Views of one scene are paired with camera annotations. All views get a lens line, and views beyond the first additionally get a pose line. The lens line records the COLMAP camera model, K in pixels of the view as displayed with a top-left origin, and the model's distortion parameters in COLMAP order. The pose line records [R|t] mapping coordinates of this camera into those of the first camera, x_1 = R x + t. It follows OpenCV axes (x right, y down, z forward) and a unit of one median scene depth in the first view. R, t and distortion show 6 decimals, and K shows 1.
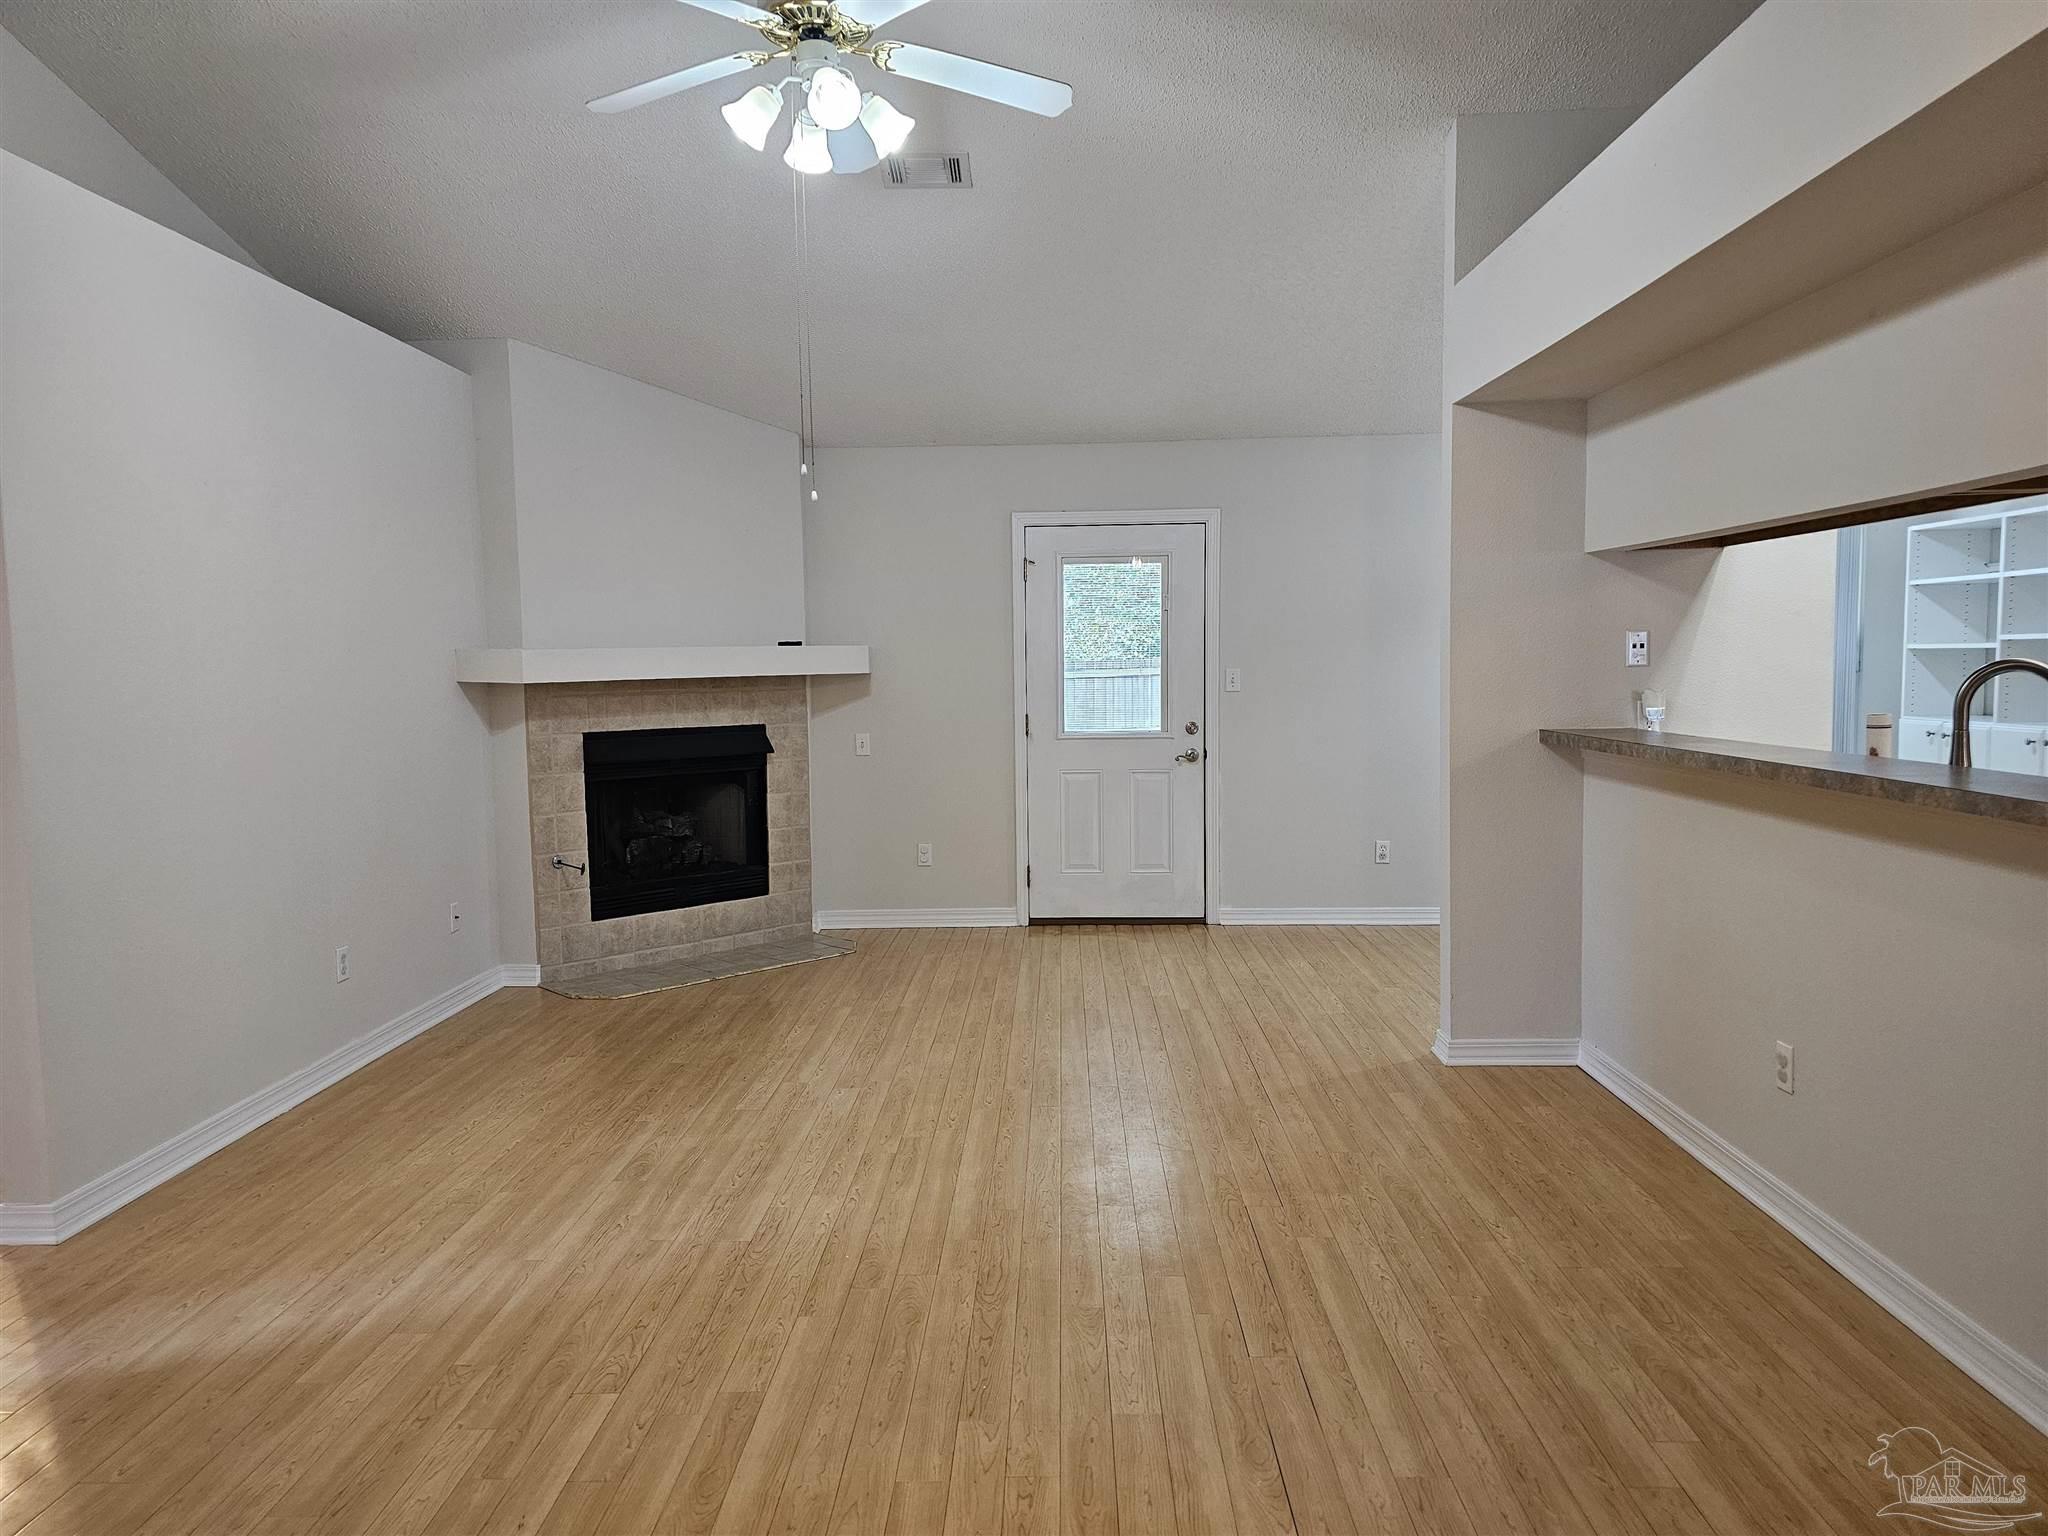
lens RADIAL K [[1359.8, 0, 1023.8], [0, 1359.8, 777.1], [0, 0, 1]] dist [0.058431, -0.047503]
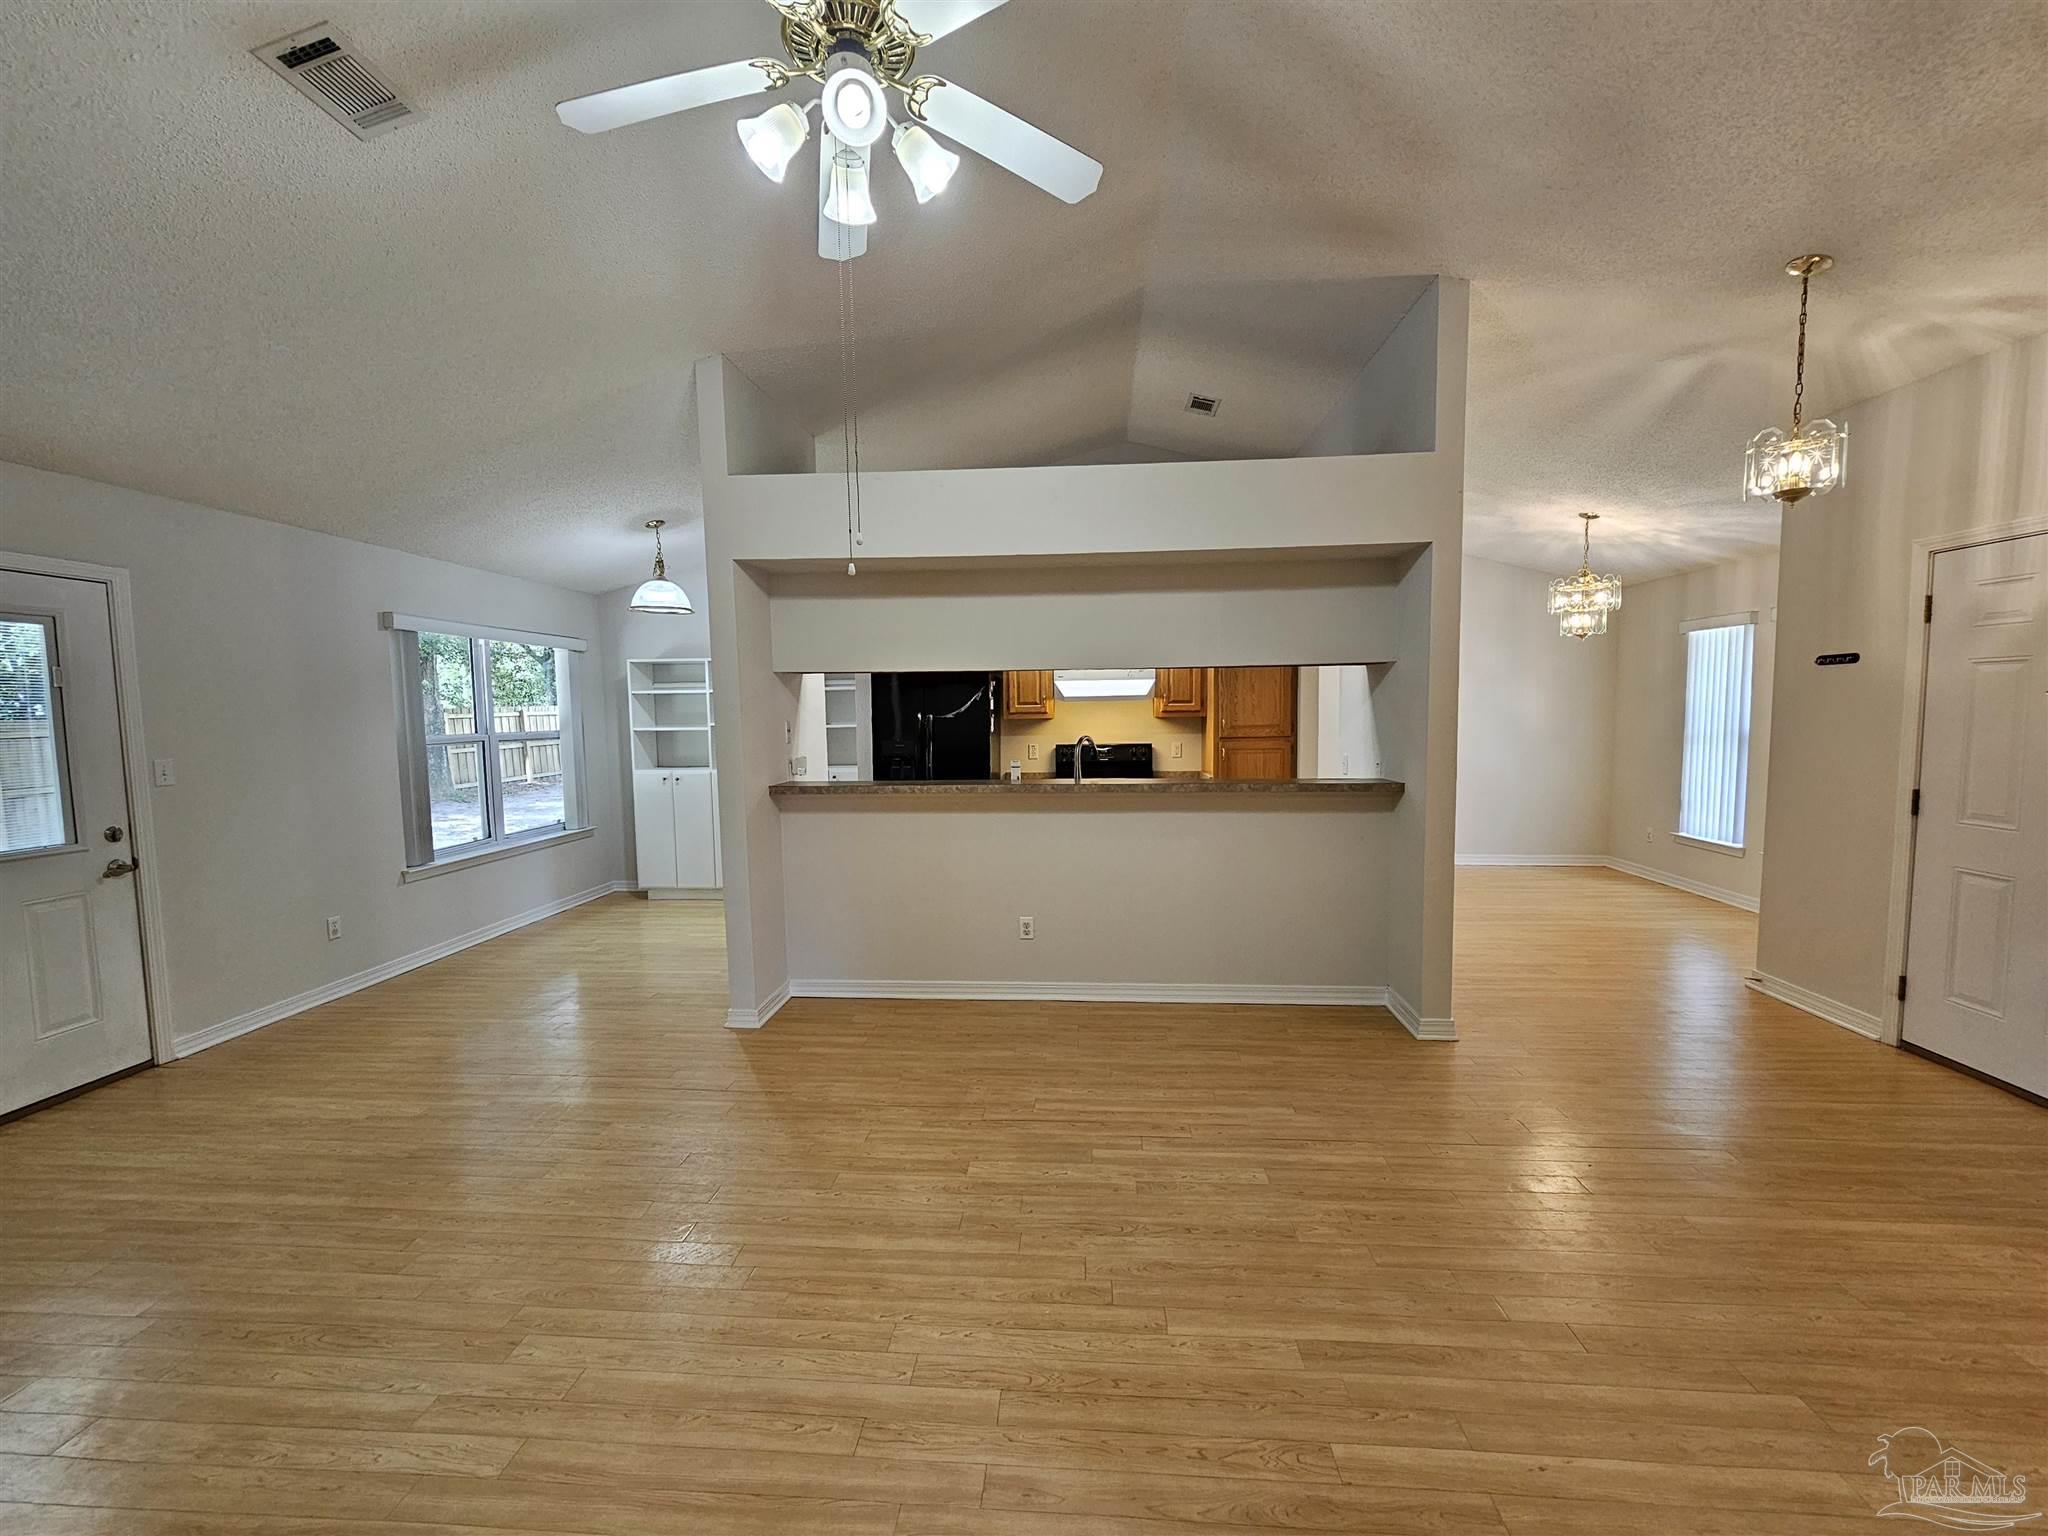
lens RADIAL K [[841.6, 0, 1024.9], [0, 841.6, 776.4], [0, 0, 1]] dist [0.002162, 0.000986]
pose [[0.048209, -0.064307, 0.996765, -0.748976], [0.096659, 0.993542, 0.059424, -0.102628], [-0.994149, 0.093482, 0.054114, 0.934398]]
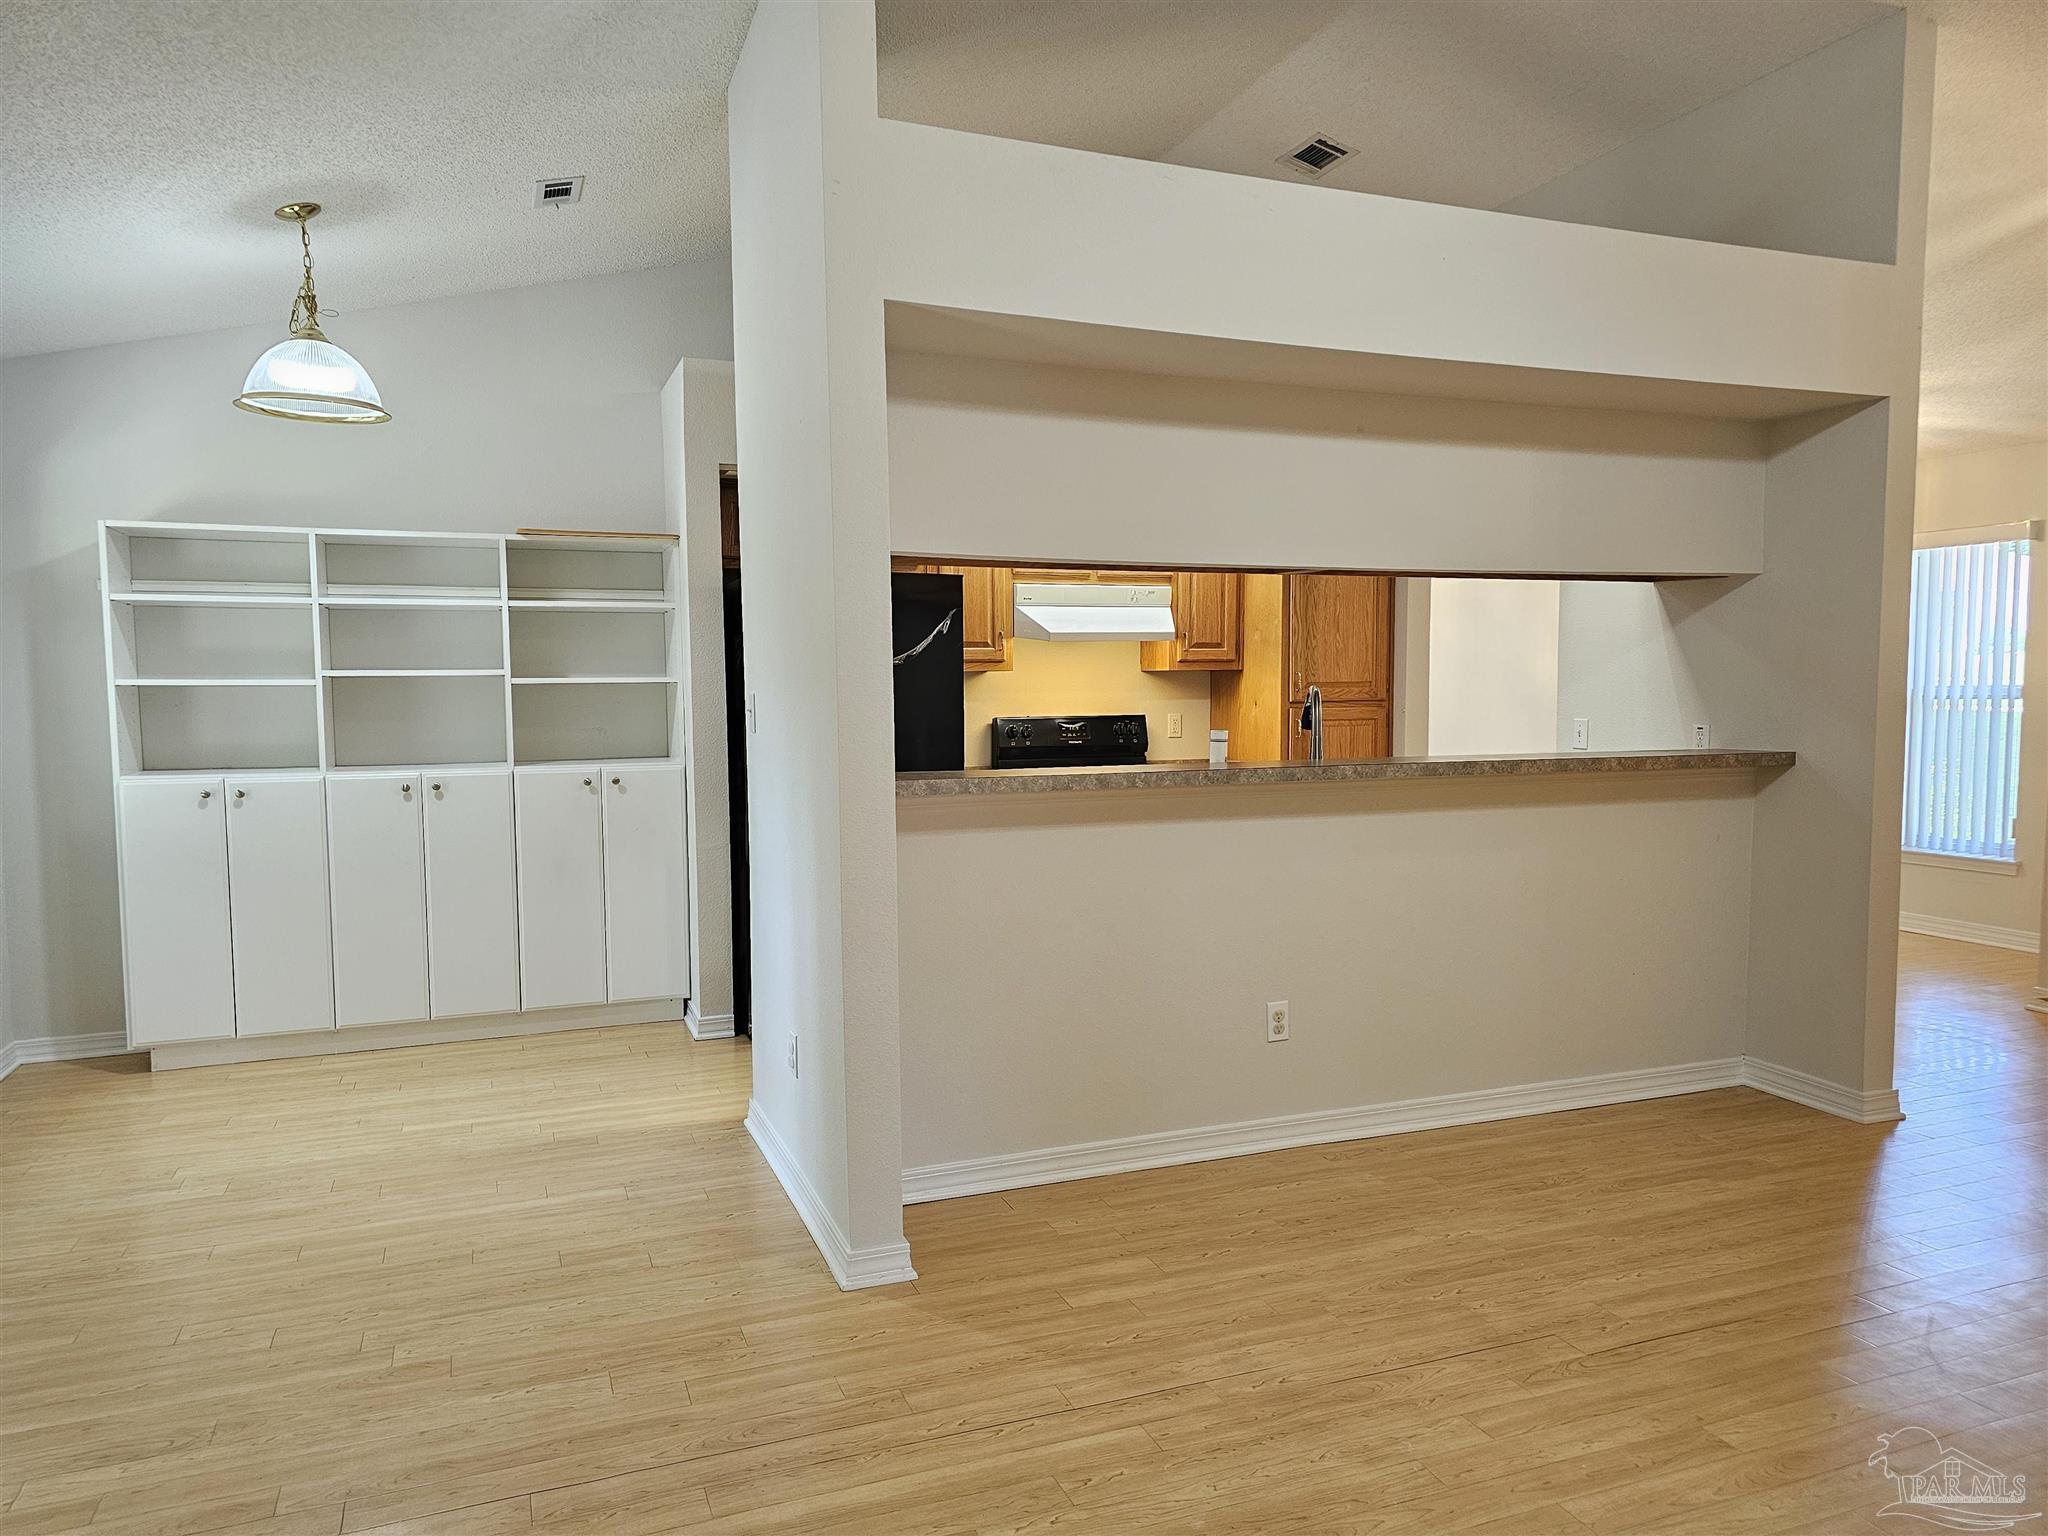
lens RADIAL K [[1364.4, 0, 1018.8], [0, 1364.4, 794.7], [0, 0, 1]] dist [0.062161, -0.044985]
pose [[-0.388870, -0.056571, 0.919554, -0.465029], [0.089774, 0.991036, 0.098933, -0.129430], [-0.916908, 0.121024, -0.380306, 1.684411]]
